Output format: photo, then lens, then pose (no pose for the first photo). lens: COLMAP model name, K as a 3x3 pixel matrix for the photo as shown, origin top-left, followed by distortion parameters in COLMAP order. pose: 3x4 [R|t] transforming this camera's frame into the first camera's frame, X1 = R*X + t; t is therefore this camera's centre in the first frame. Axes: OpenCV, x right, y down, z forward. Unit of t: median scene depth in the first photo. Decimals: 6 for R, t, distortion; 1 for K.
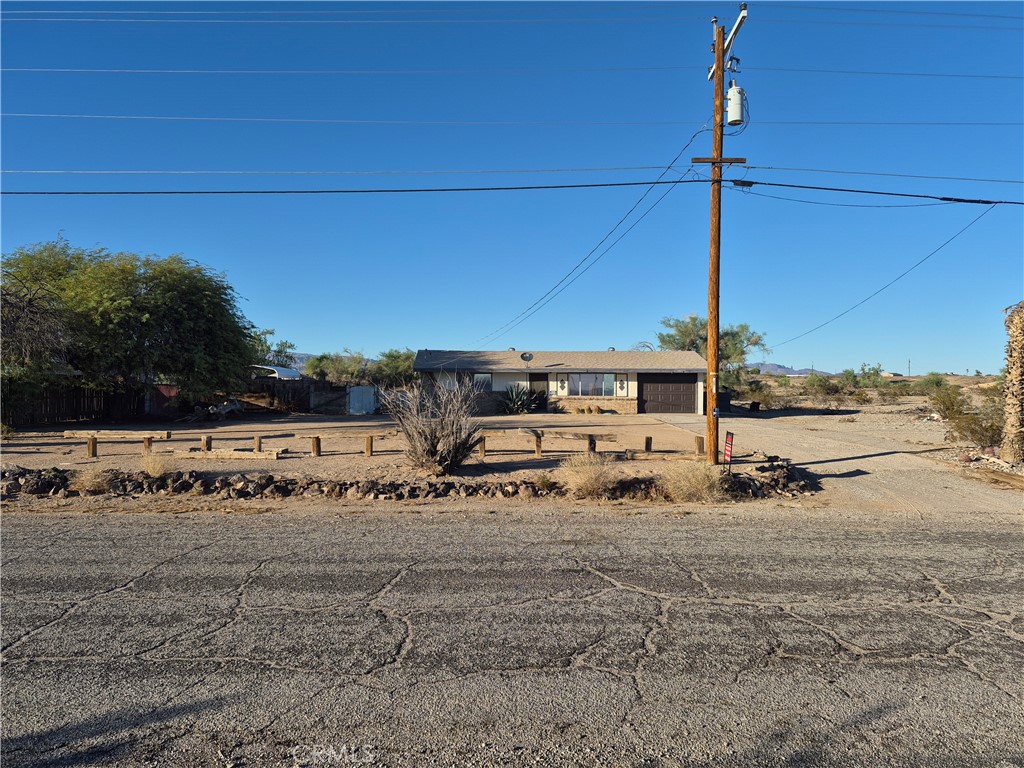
lens RADIAL K [[708.7, 0, 510.0], [0, 708.7, 385.4], [0, 0, 1]] dist [0.039301, 0.001232]
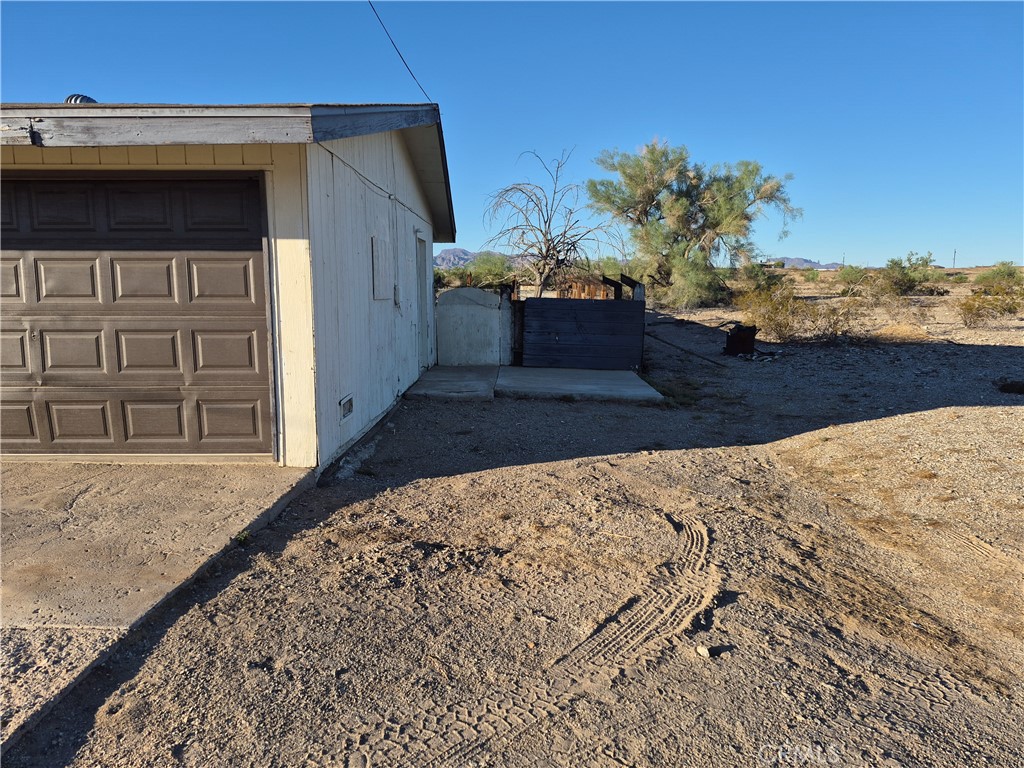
lens RADIAL K [[708.7, 0, 514.0], [0, 708.7, 384.0], [0, 0, 1]] dist [0.039301, 0.001232]
pose [[0.999756, -0.001919, -0.022026, 0.161506], [0.005008, 0.989989, 0.141059, 0.002454], [0.021535, -0.141134, 0.989756, 0.439625]]
